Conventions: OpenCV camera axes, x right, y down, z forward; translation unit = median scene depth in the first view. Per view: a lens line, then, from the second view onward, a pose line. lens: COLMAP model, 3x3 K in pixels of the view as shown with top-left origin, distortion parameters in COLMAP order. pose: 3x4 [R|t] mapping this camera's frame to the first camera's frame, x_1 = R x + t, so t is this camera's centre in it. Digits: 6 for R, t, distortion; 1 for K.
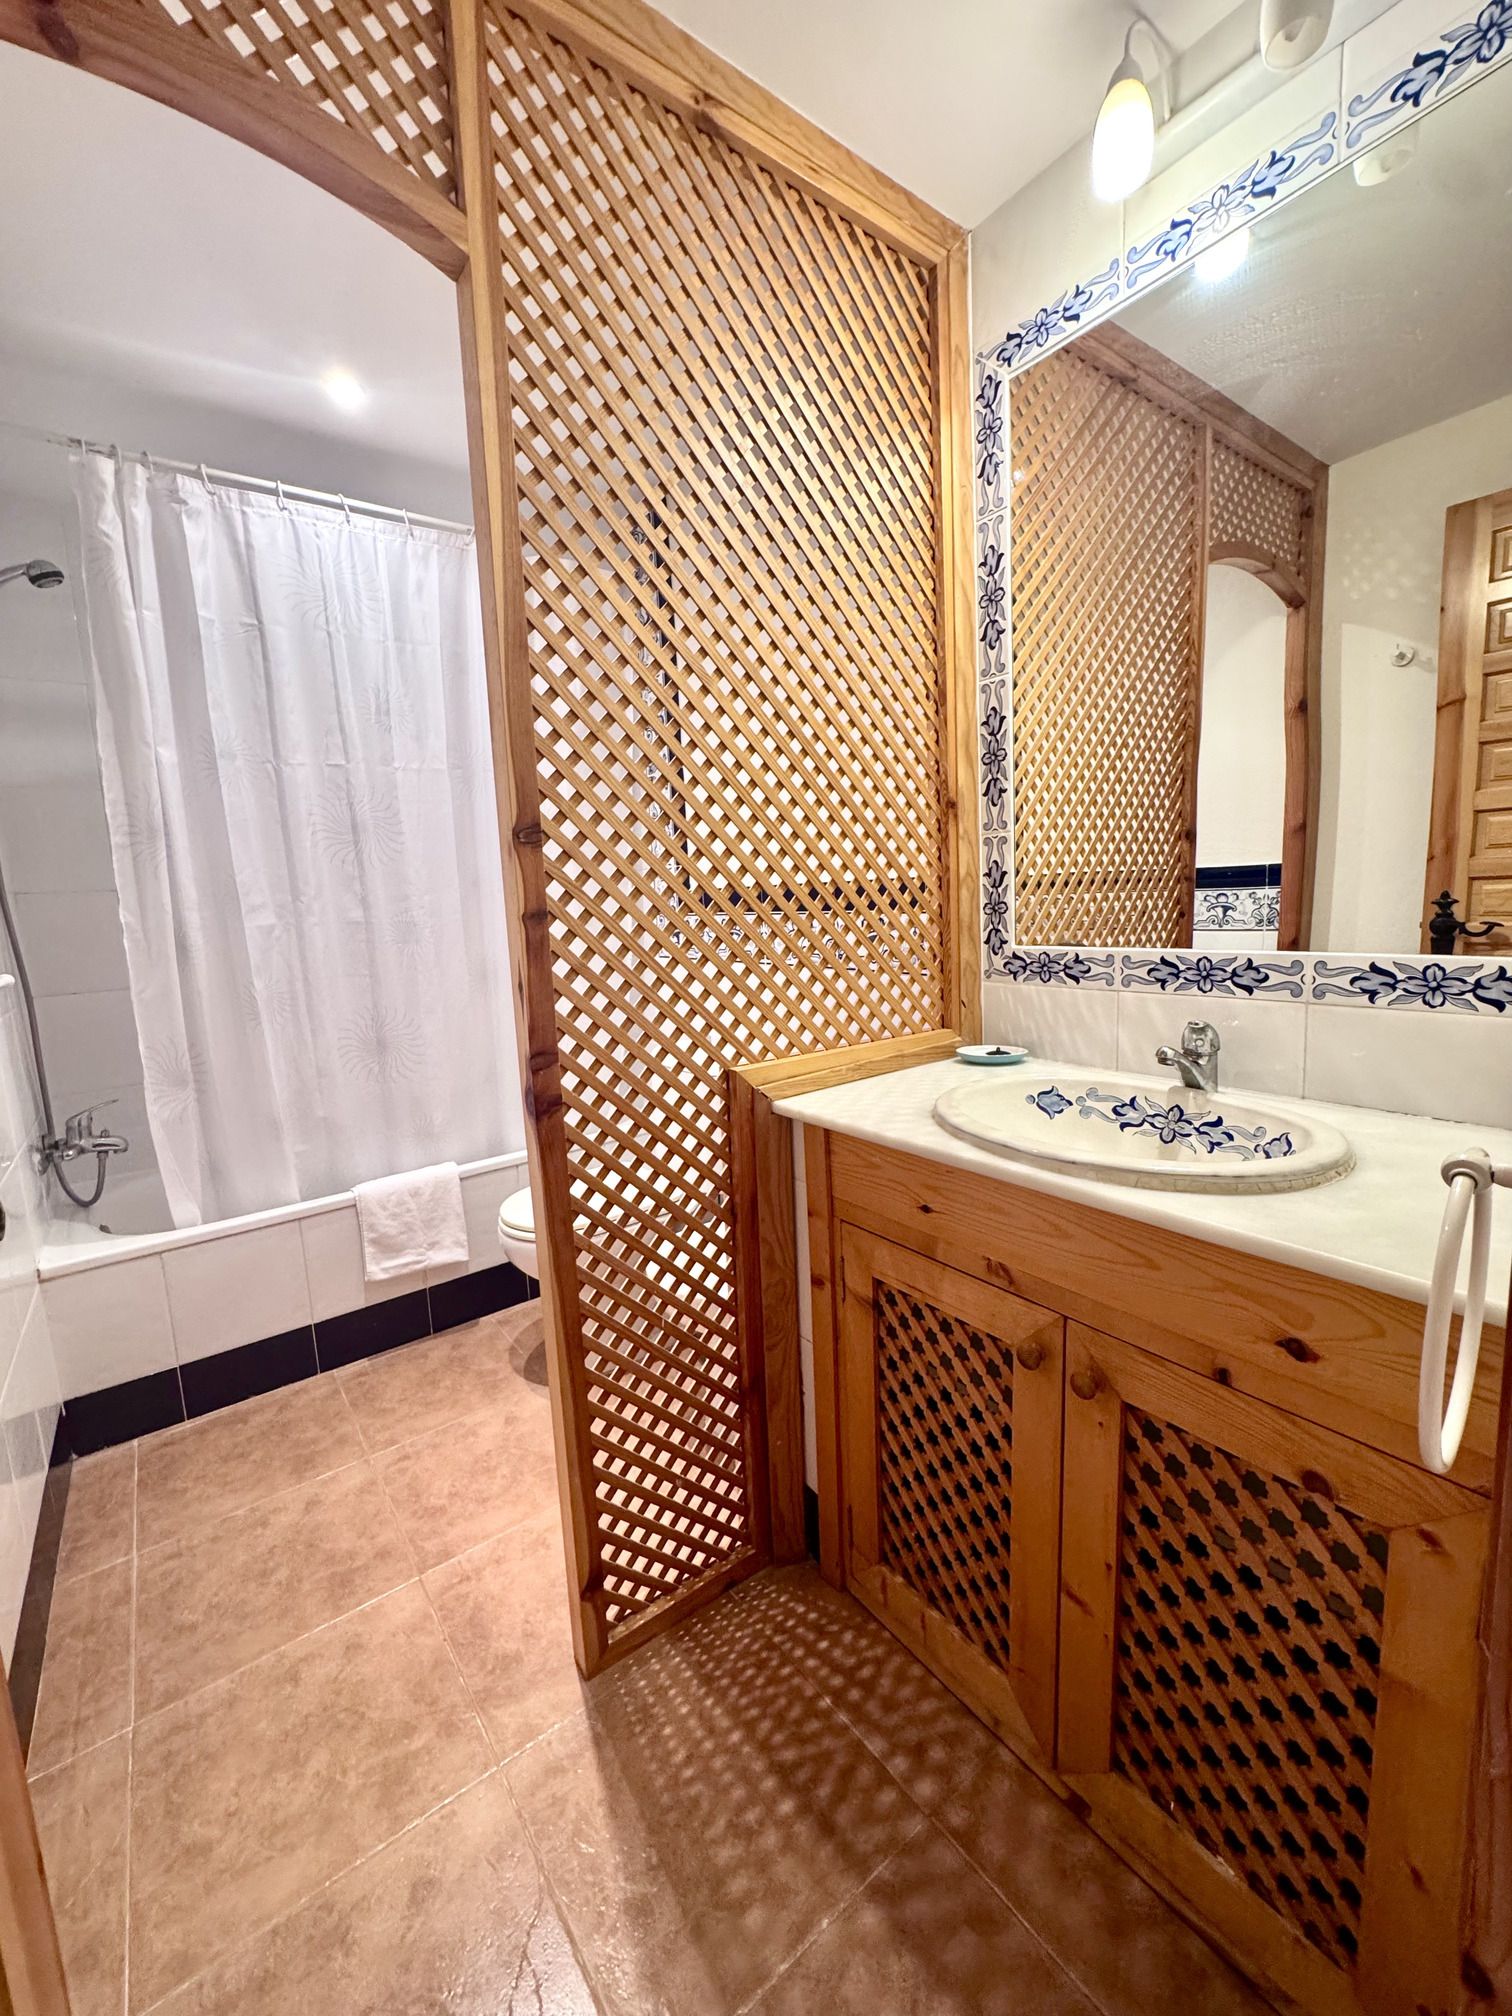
lens RADIAL K [[812.0, 0, 762.6], [0, 812.0, 1005.9], [0, 0, 1]] dist [-0.001937, -0.000065]
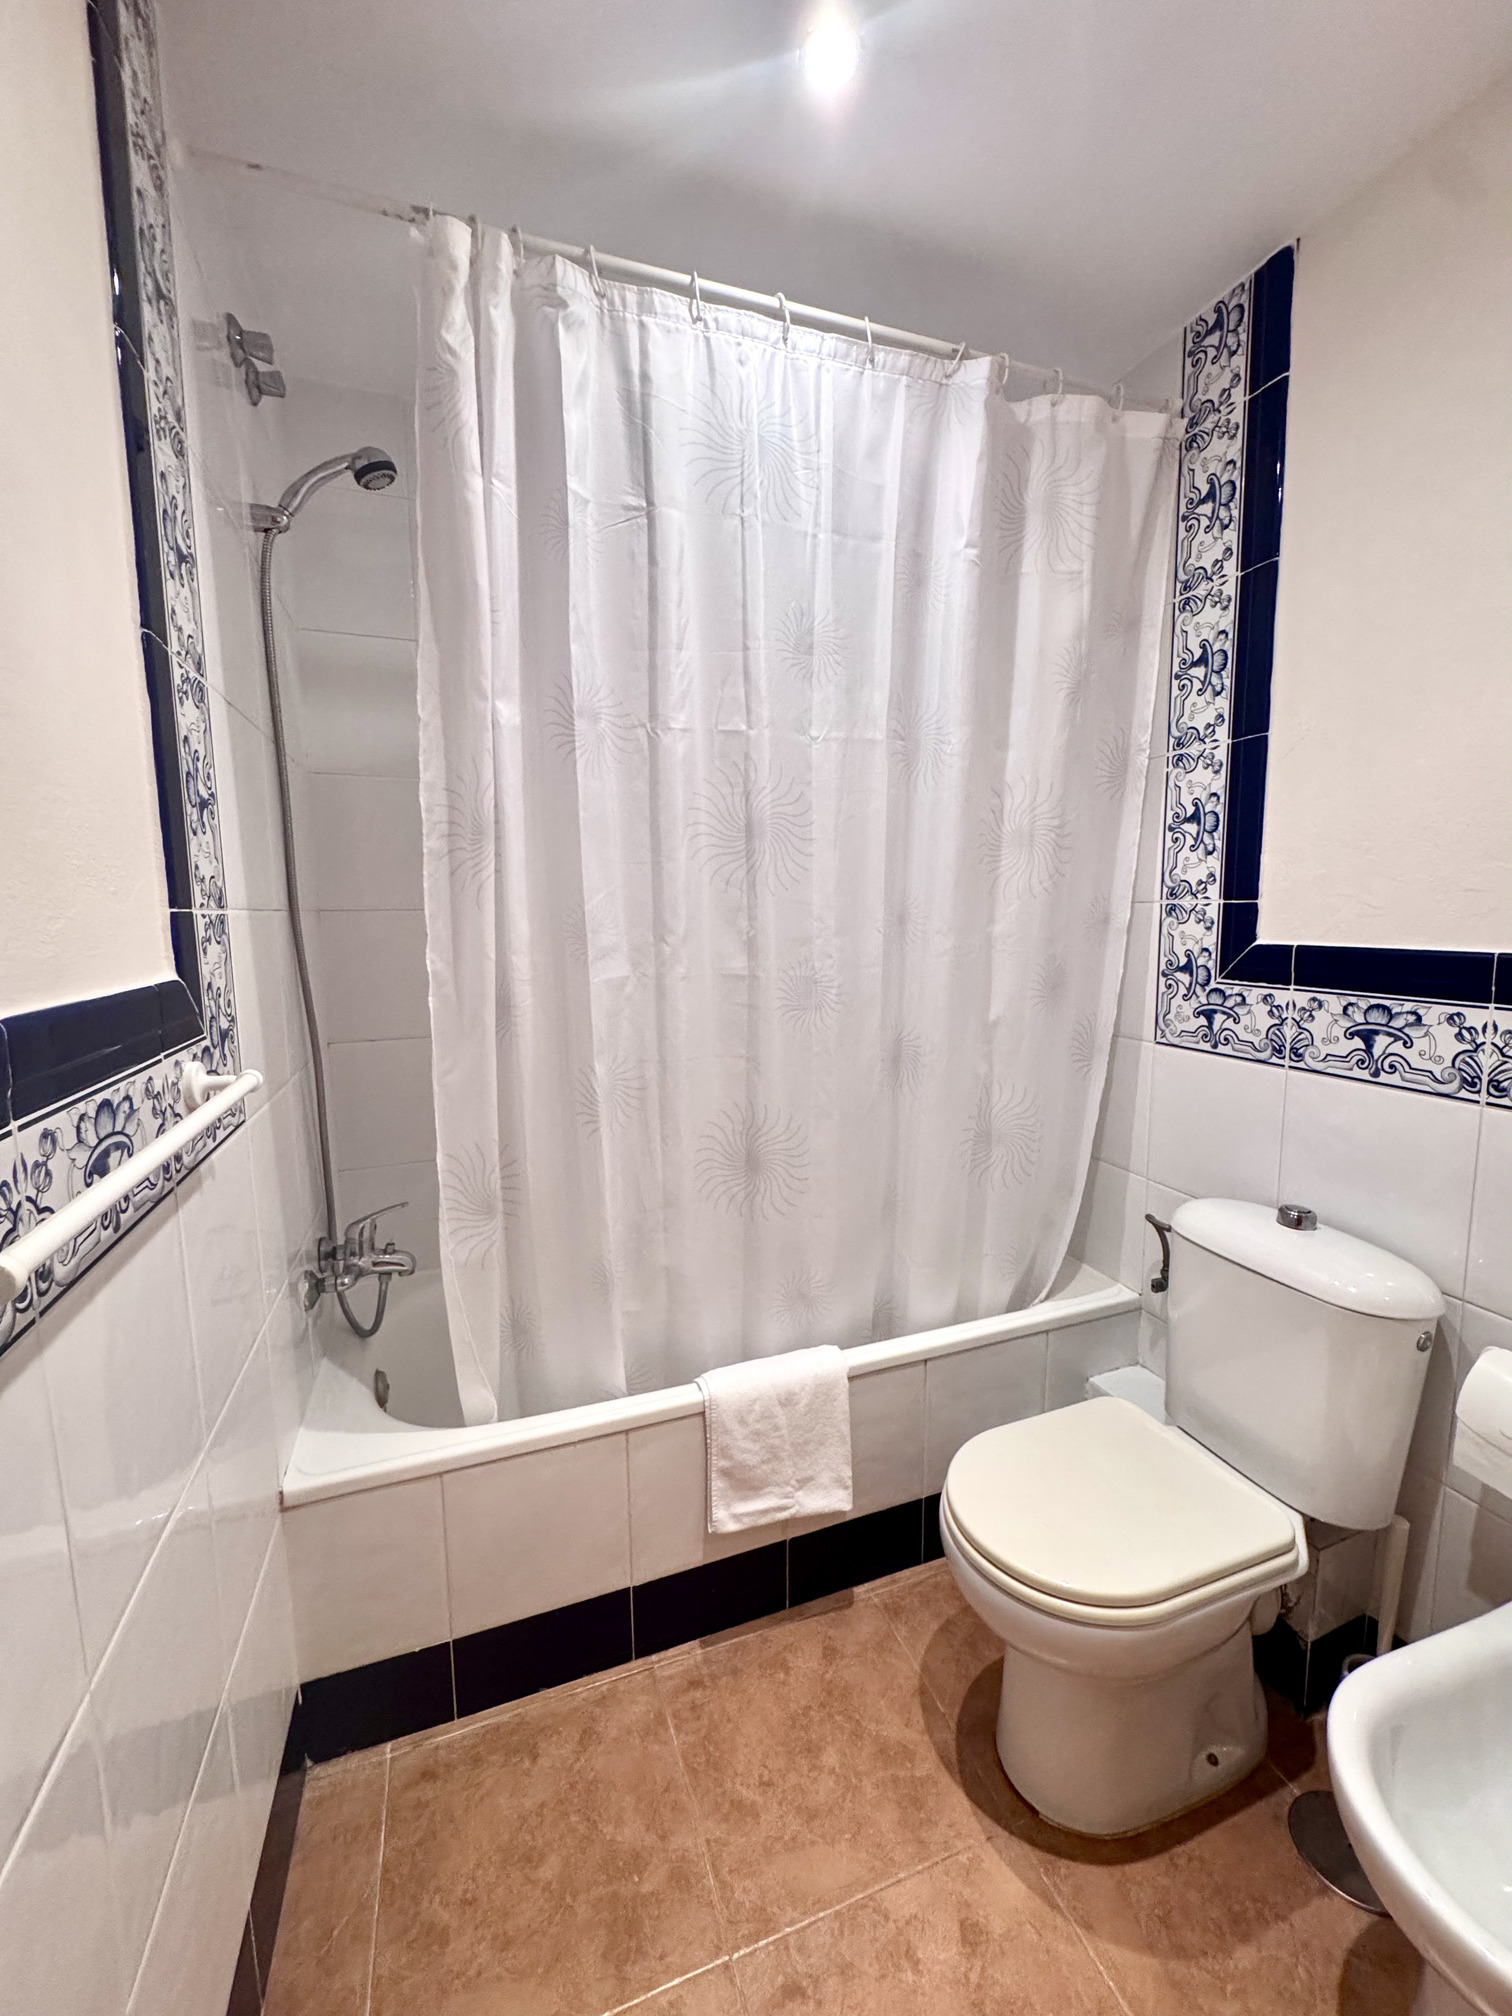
lens RADIAL K [[812.0, 0, 761.6], [0, 812.0, 1003.6], [0, 0, 1]] dist [-0.001937, -0.000065]
pose [[0.956595, 0.067300, -0.283544, -0.321373], [-0.072061, 0.997380, -0.006381, -0.085102], [0.282372, 0.026537, 0.958938, 0.417350]]
